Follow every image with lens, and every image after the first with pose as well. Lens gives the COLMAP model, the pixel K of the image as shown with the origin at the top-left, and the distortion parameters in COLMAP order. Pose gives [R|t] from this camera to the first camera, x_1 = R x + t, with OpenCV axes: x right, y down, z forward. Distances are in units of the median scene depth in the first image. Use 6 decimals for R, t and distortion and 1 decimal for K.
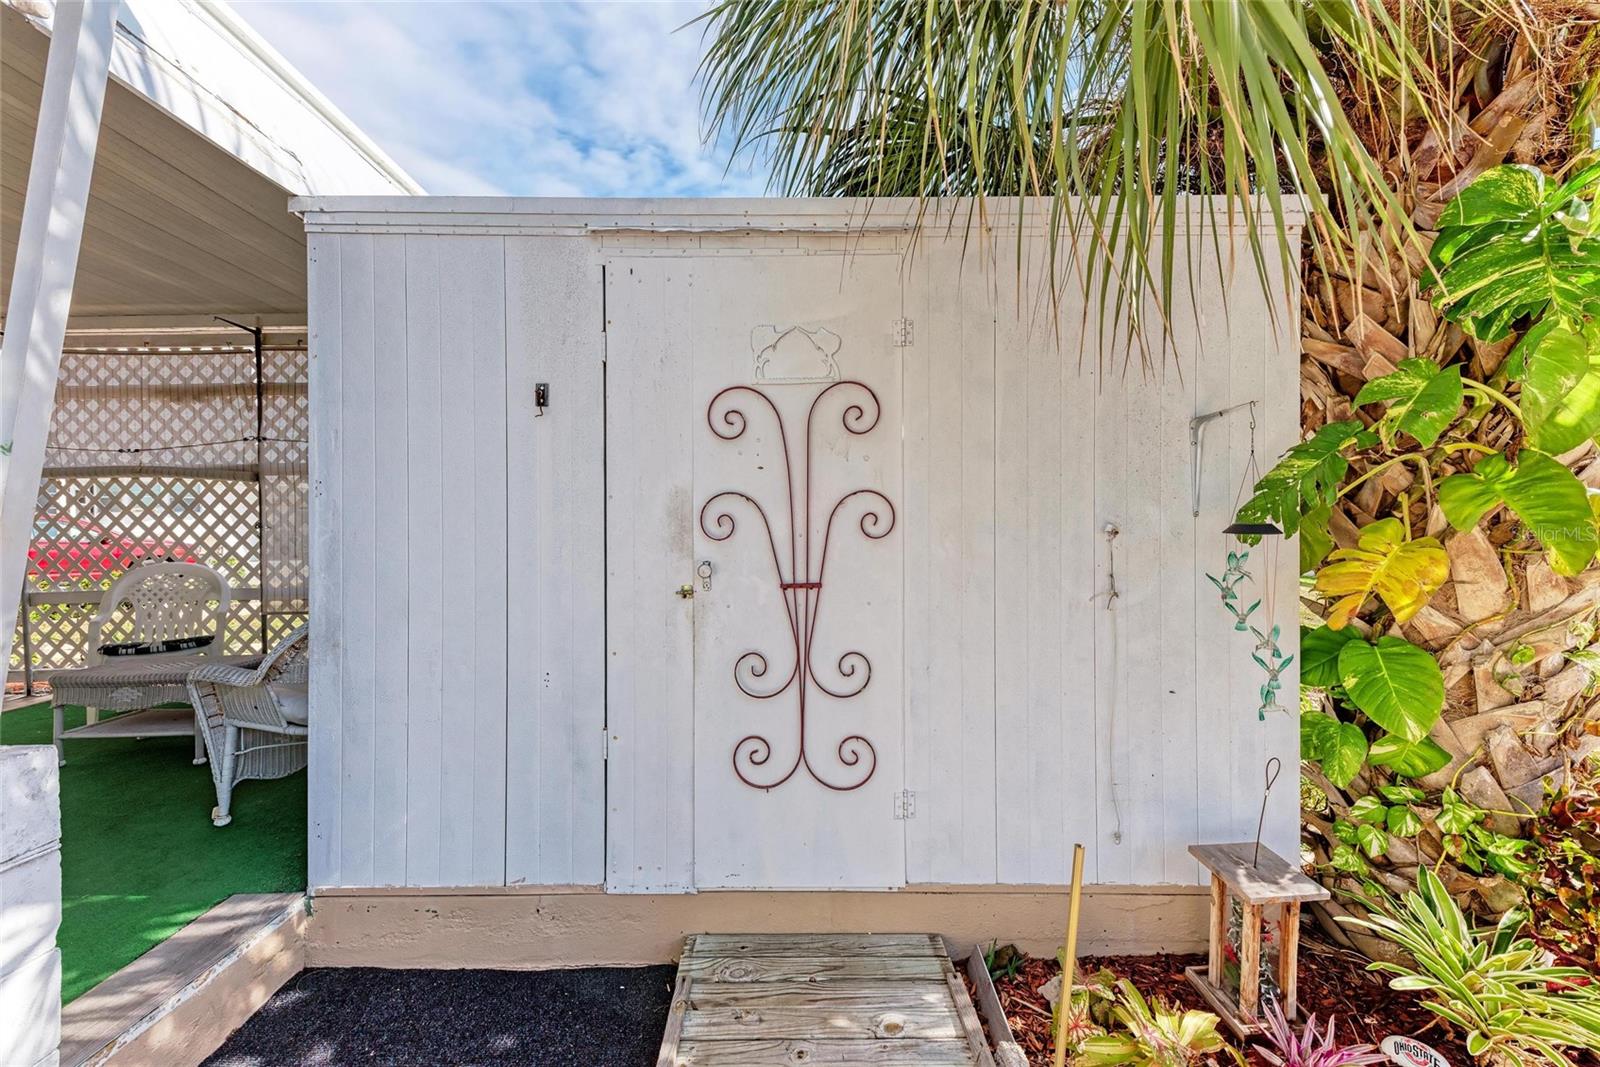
lens RADIAL K [[591.7, 0, 801.2], [0, 591.7, 527.4], [0, 0, 1]] dist [-0.001921, -0.000047]
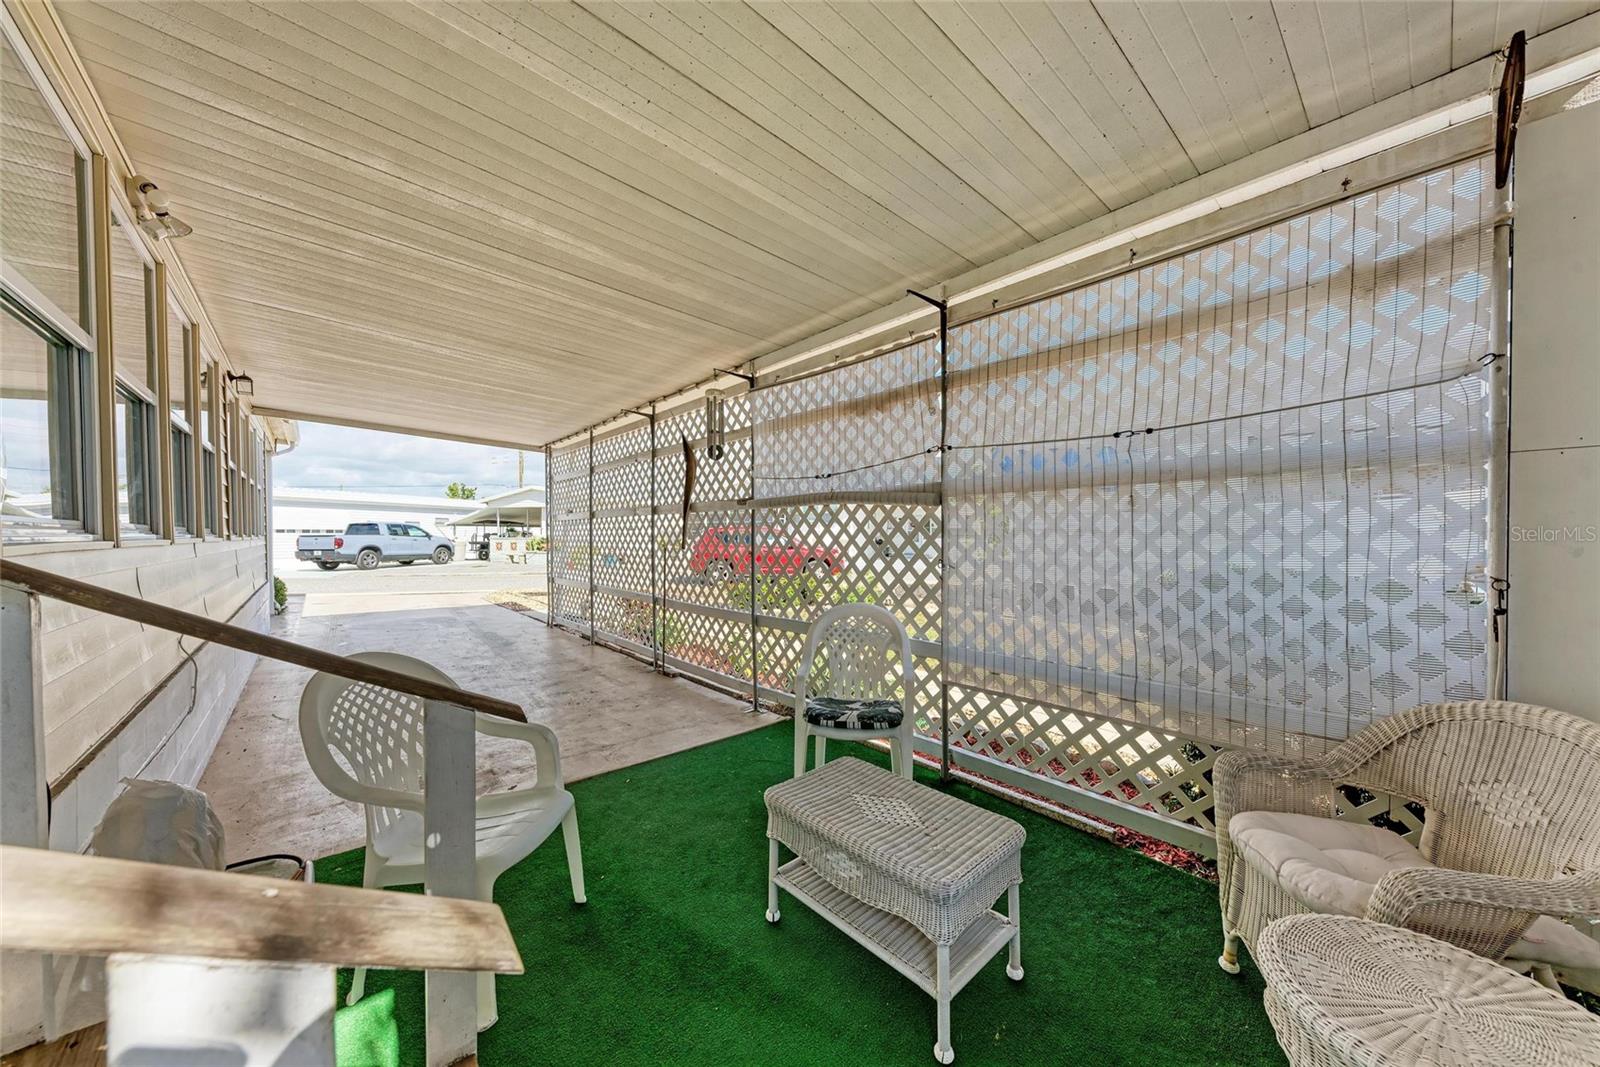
lens RADIAL K [[546.0, 0, 799.3], [0, 546.0, 540.2], [0, 0, 1]] dist [0.015308, -0.003324]
pose [[0.661585, 0.017451, -0.749667, -0.509924], [-0.011068, 0.999848, 0.013507, -0.039838], [0.749789, -0.000639, 0.661677, 0.397611]]
